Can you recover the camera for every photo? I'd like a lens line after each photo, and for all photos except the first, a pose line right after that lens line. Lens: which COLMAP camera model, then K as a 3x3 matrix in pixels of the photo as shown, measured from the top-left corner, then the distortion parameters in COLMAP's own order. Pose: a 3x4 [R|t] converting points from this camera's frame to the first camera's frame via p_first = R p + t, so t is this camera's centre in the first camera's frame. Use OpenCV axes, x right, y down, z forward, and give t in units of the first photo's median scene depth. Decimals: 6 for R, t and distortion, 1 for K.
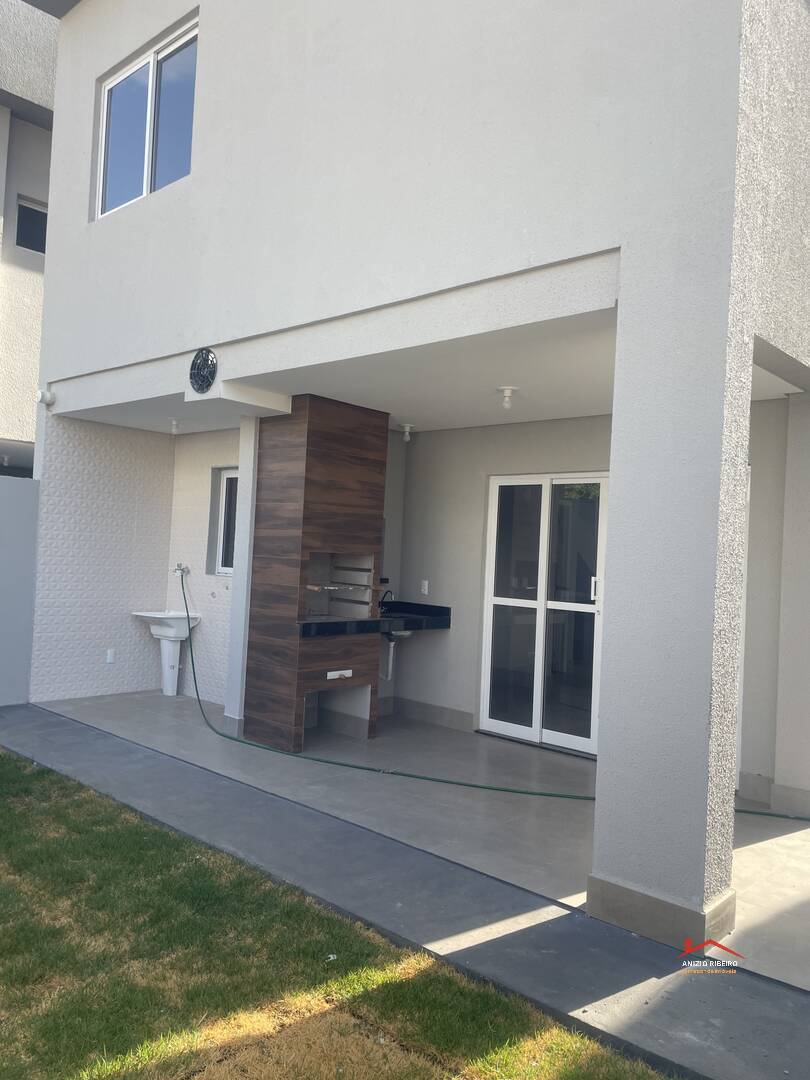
lens RADIAL K [[814.7, 0, 399.9], [0, 814.7, 537.3], [0, 0, 1]] dist [0.100244, -0.131677]
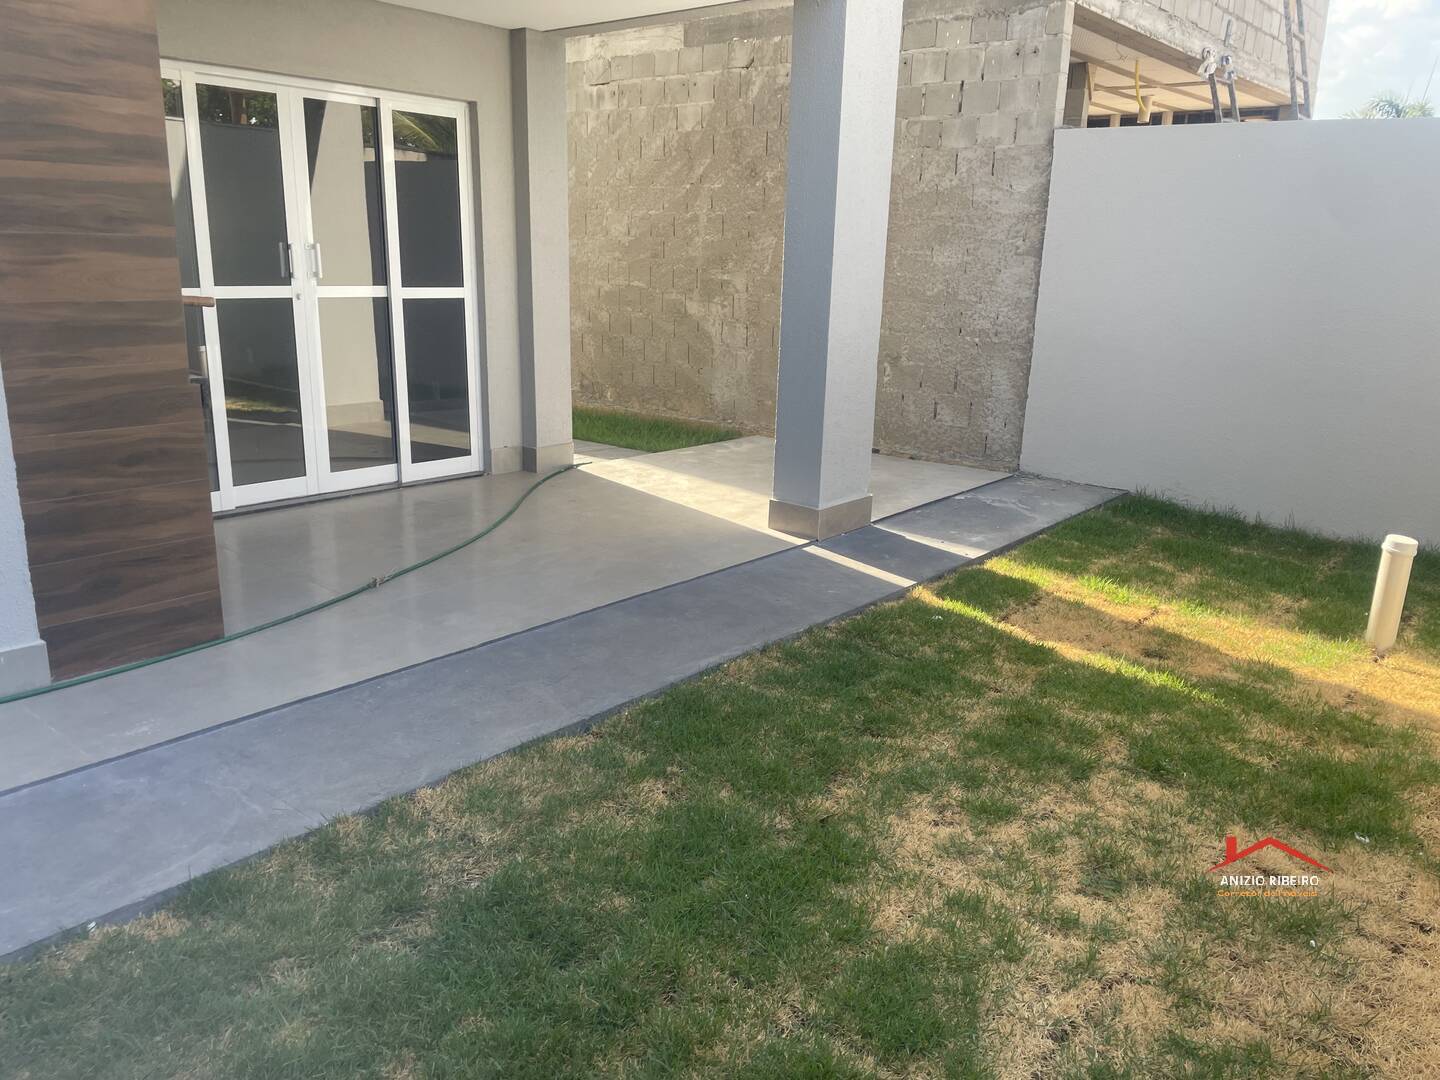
lens RADIAL K [[1086.2, 0, 725.3], [0, 1086.2, 536.9], [0, 0, 1]] dist [0.100244, -0.131677]
pose [[-0.051317, -0.305325, 0.950864, -1.090762], [-0.055986, 0.951501, 0.302508, -0.025022], [-0.997112, -0.037711, -0.065922, 1.046145]]
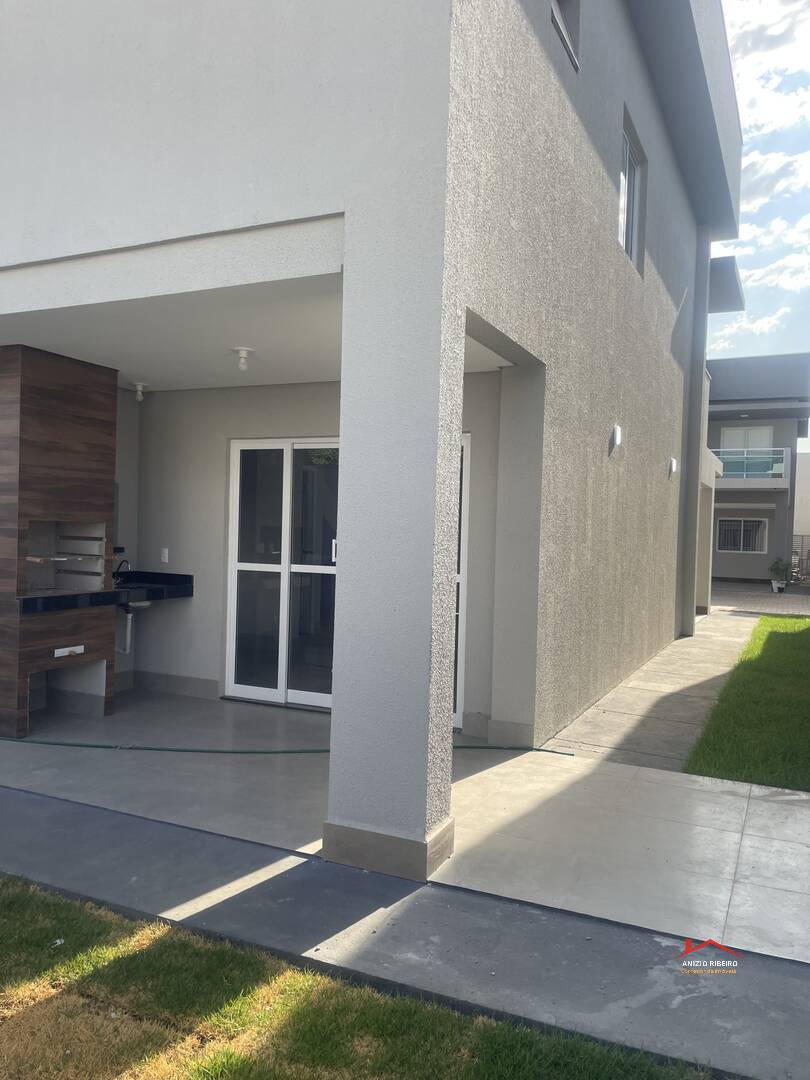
lens RADIAL K [[814.4, 0, 397.0], [0, 814.4, 545.1], [0, 0, 1]] dist [0.097692, -0.127447]
pose [[0.956067, -0.028012, 0.291806, 0.018479], [0.013132, 0.998517, 0.052827, 0.003242], [-0.292853, -0.046674, 0.955018, -0.004675]]
